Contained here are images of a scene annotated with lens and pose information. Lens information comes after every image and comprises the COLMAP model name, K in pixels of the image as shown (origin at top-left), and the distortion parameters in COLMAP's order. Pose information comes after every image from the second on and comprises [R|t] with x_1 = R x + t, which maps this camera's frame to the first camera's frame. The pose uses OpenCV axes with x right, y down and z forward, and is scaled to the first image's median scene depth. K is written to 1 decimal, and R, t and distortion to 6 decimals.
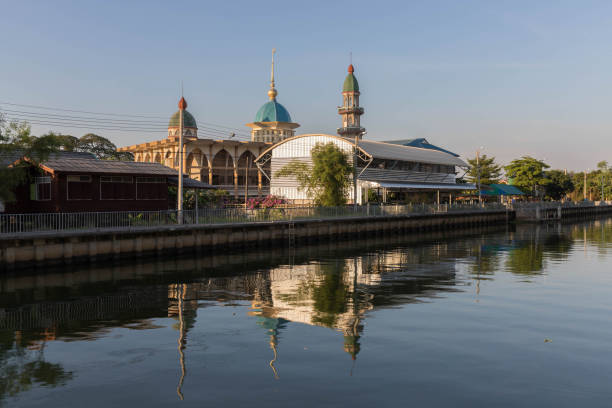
lens RADIAL K [[1340.6, 0, 306.1], [0, 1340.6, 205.2], [0, 0, 1]] dist [-0.061787, 0.000000]
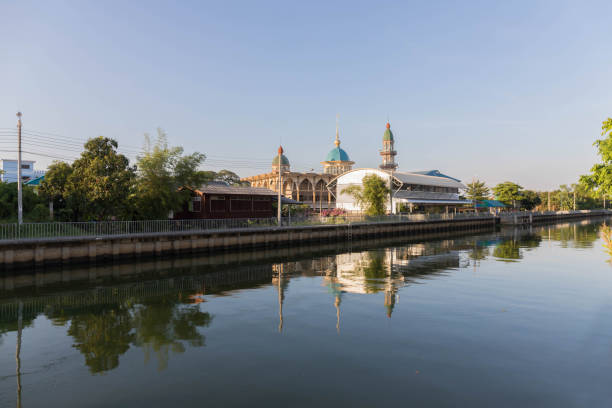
lens RADIAL K [[1340.6, 0, 306.0], [0, 1340.6, 203.7], [0, 0, 1]] dist [-0.061787, 0.000000]
pose [[0.998852, -0.004782, -0.047661, 0.012231], [0.004172, 0.999908, -0.012878, 0.007416], [0.047719, 0.012665, 0.998781, -0.544761]]
